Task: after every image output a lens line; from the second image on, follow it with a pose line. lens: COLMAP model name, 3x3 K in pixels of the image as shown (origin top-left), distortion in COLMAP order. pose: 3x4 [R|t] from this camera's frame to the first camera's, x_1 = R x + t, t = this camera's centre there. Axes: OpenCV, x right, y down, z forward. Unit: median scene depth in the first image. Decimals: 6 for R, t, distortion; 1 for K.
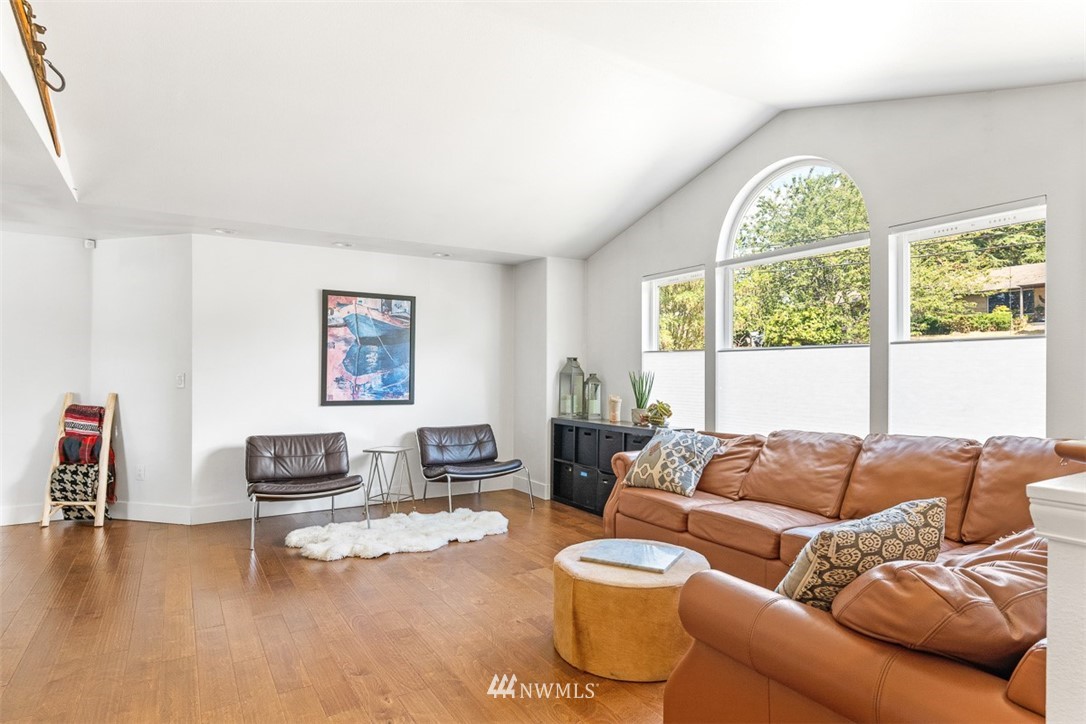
lens RADIAL K [[613.6, 0, 538.7], [0, 613.6, 361.2], [0, 0, 1]] dist [0.004256, 0.000577]
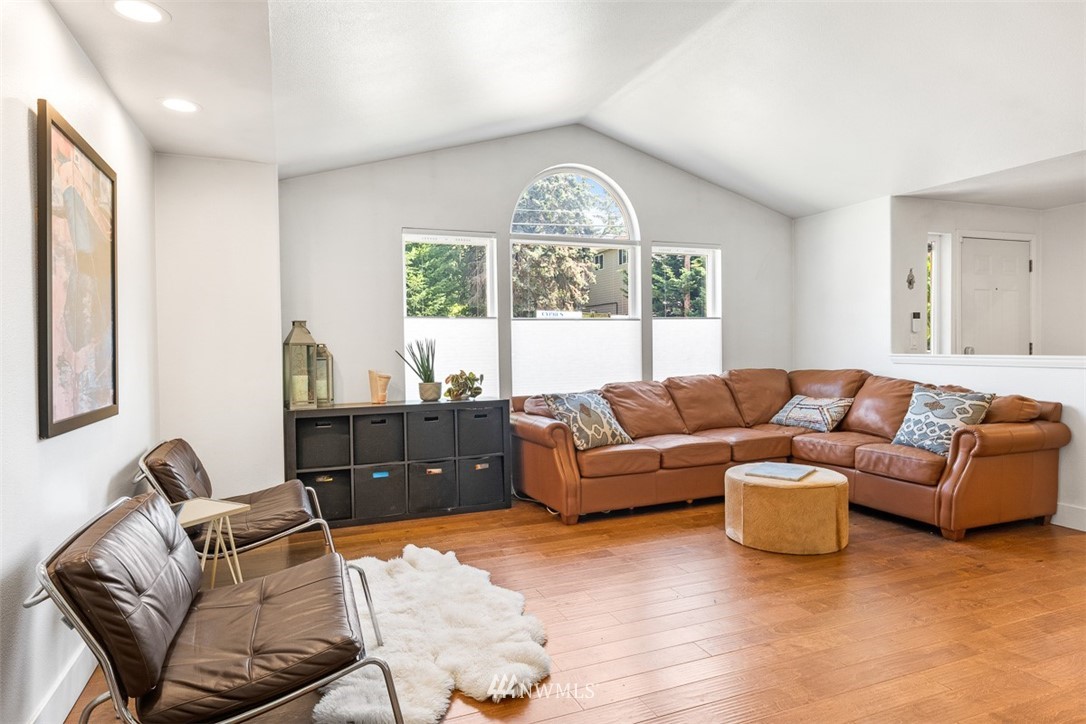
lens RADIAL K [[629.3, 0, 556.7], [0, 629.3, 352.5], [0, 0, 1]] dist [0.003452, -0.001543]
pose [[0.147367, -0.018389, 0.988911, -0.755292], [-0.002555, 0.999817, 0.018972, 0.019607], [-0.989079, -0.005323, 0.147293, 0.763240]]
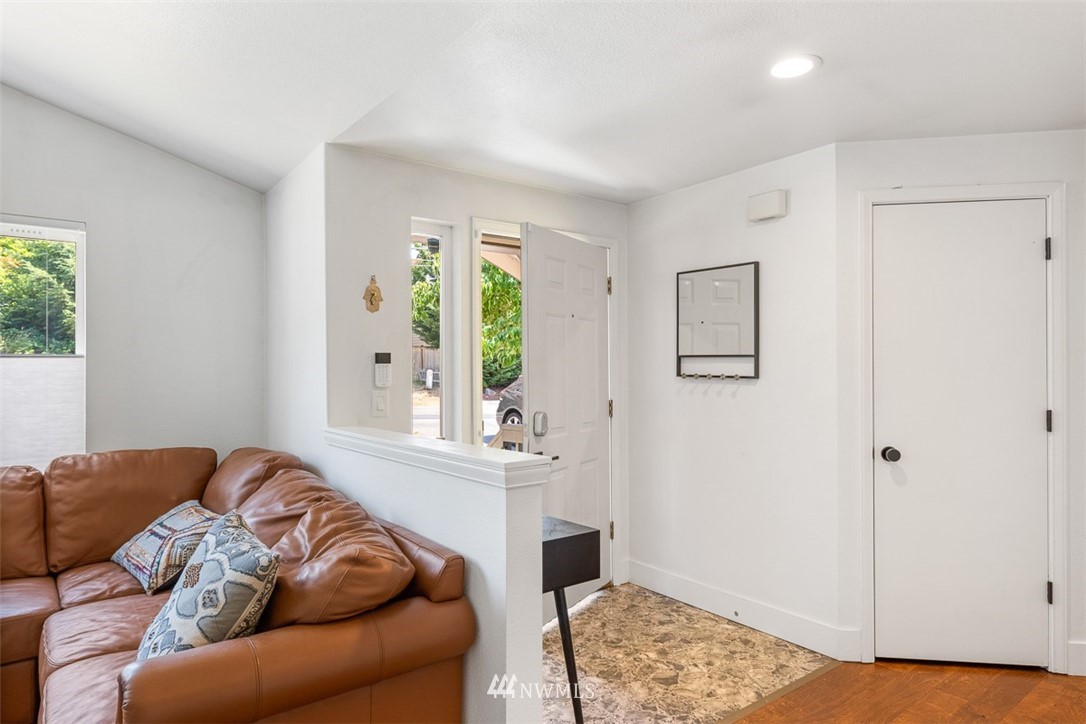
lens RADIAL K [[638.1, 0, 544.2], [0, 638.1, 358.1], [0, 0, 1]] dist [0.001489, -0.005138]
pose [[-0.125078, 0.018822, 0.991968, -0.224875], [-0.008903, 0.999758, -0.020093, -0.014267], [-0.992107, -0.011344, -0.124880, 0.222549]]
